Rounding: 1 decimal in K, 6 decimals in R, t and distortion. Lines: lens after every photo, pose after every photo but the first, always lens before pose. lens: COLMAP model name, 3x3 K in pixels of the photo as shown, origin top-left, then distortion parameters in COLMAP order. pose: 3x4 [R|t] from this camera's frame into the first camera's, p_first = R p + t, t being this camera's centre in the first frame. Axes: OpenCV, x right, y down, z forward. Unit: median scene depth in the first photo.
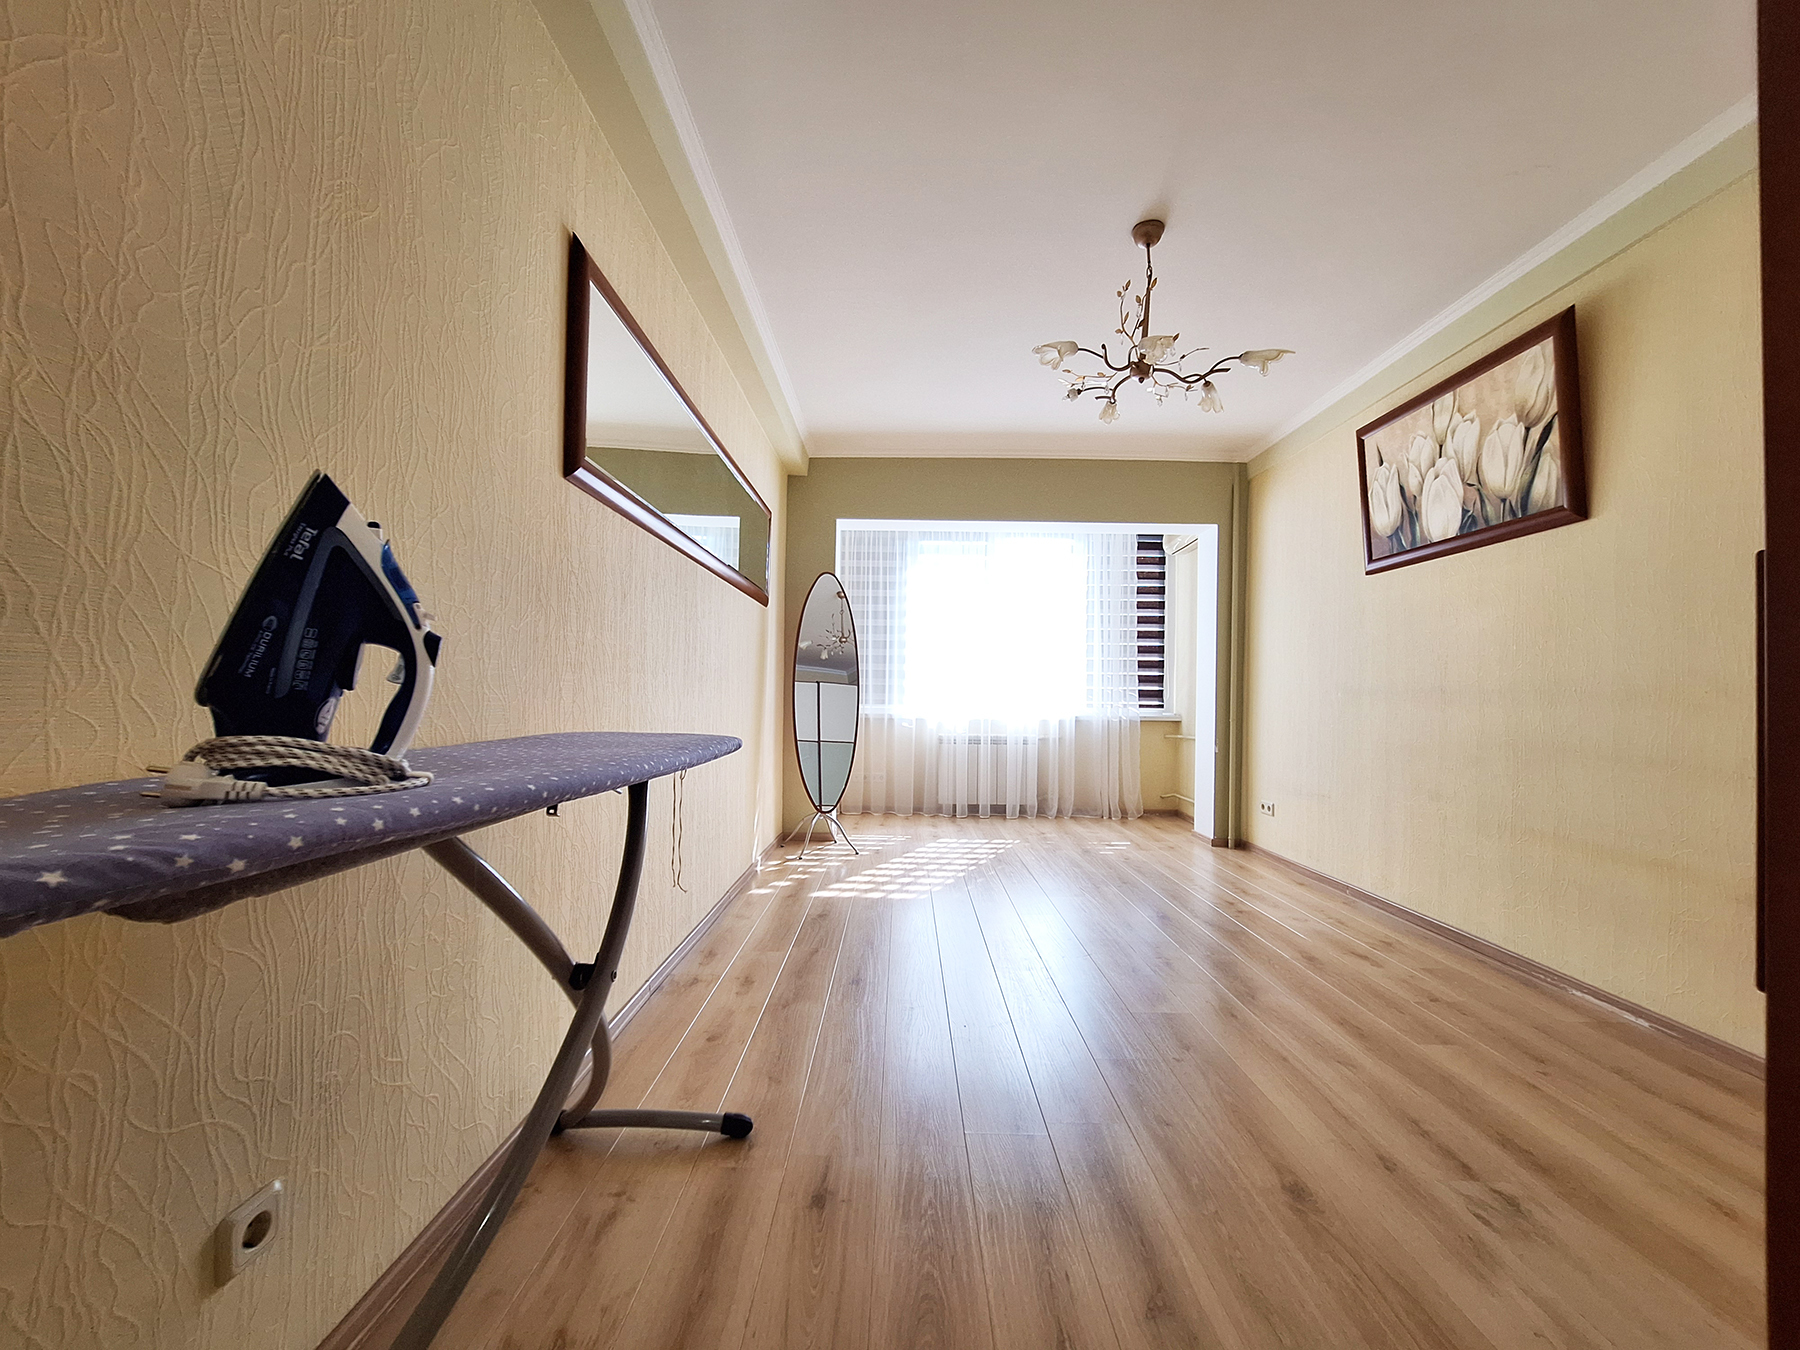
lens RADIAL K [[718.0, 0, 900.9], [0, 718.0, 687.4], [0, 0, 1]] dist [0.001079, -0.000007]
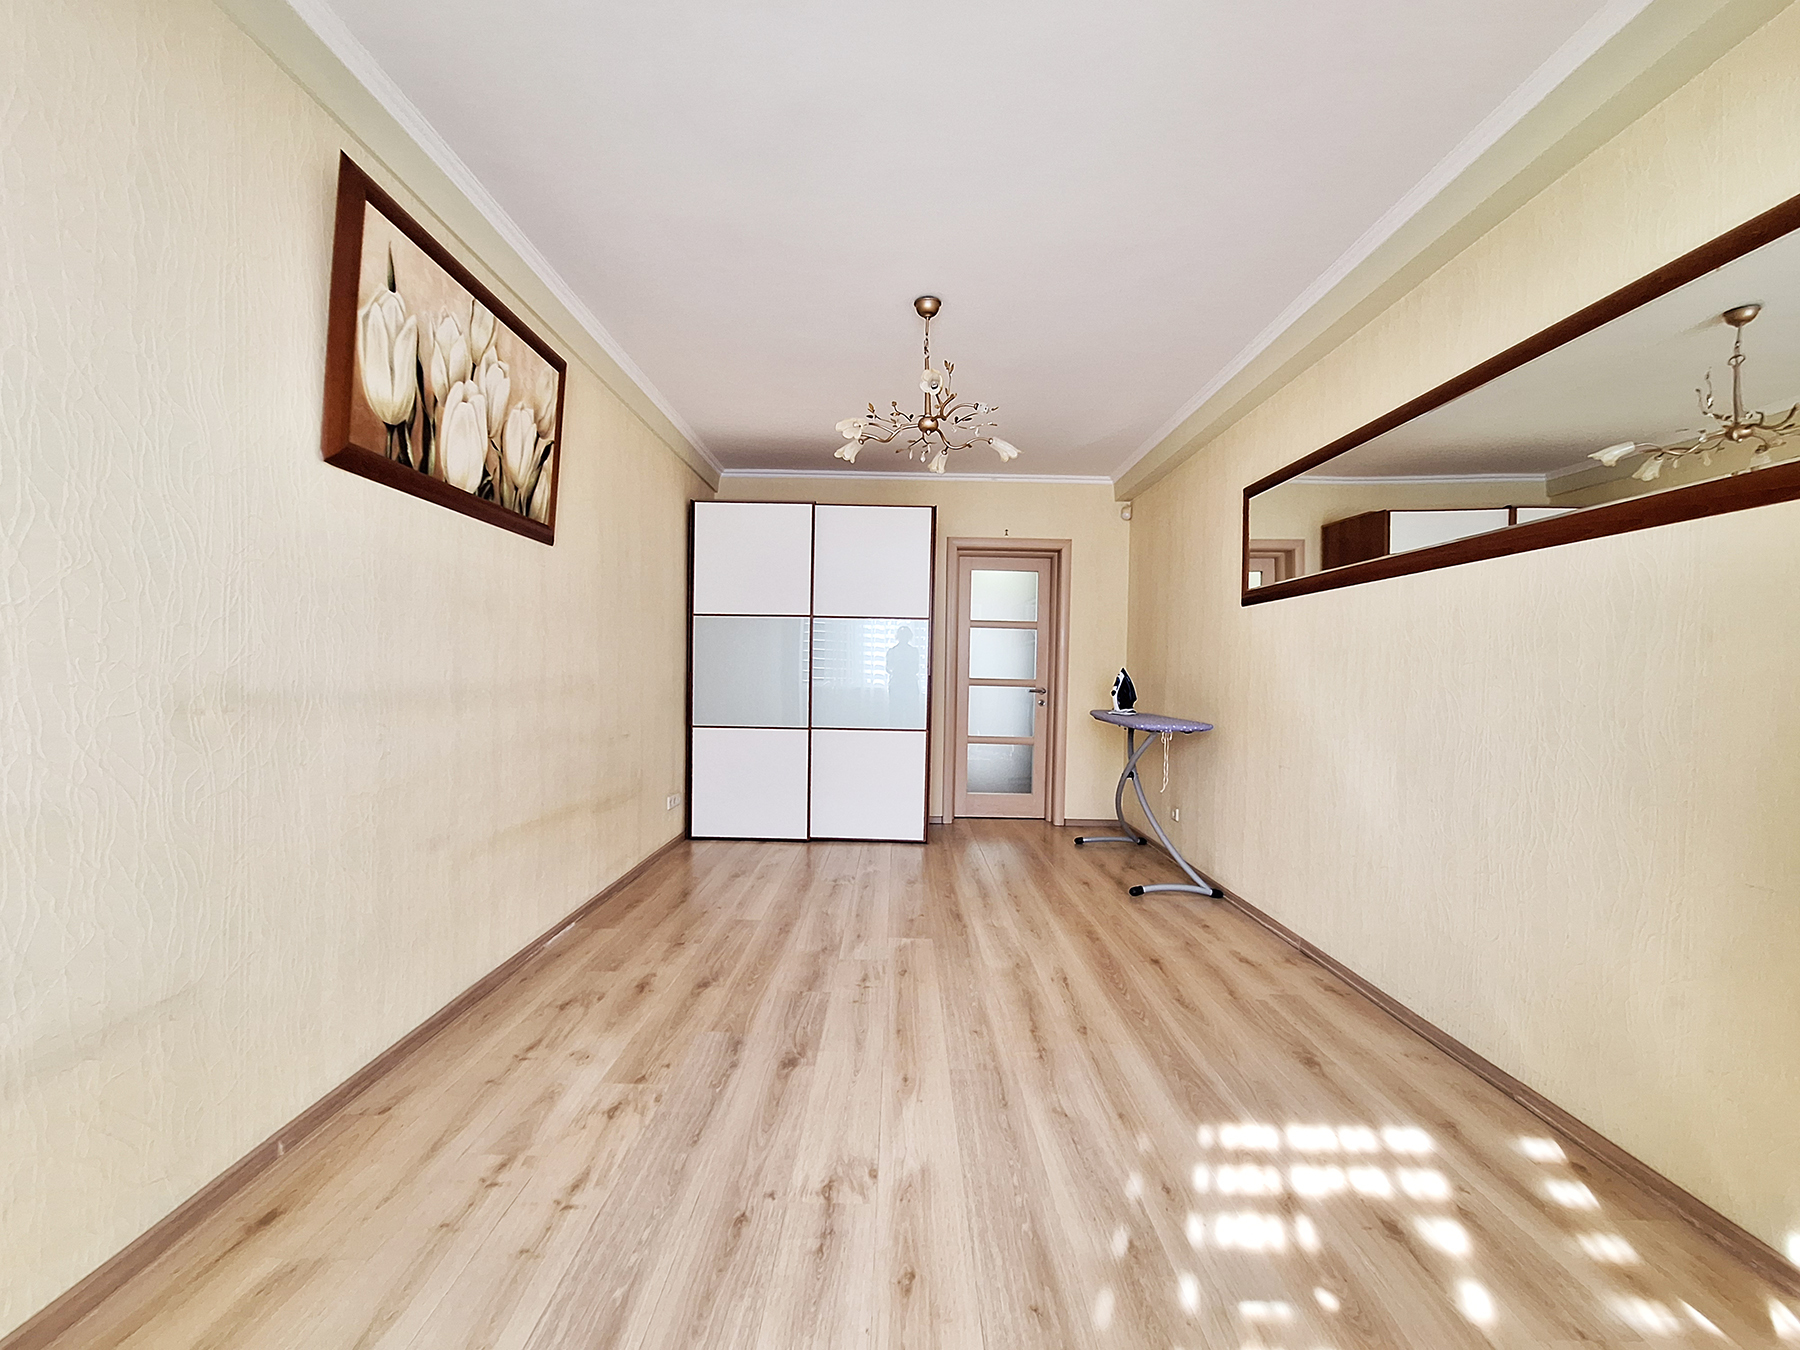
lens RADIAL K [[718.0, 0, 900.9], [0, 718.0, 687.4], [0, 0, 1]] dist [0.001079, -0.000007]
pose [[-0.999385, -0.034212, -0.007653, 0.297901], [-0.034300, 0.999342, 0.011800, -0.025885], [0.007244, 0.012055, -0.999901, 1.721348]]
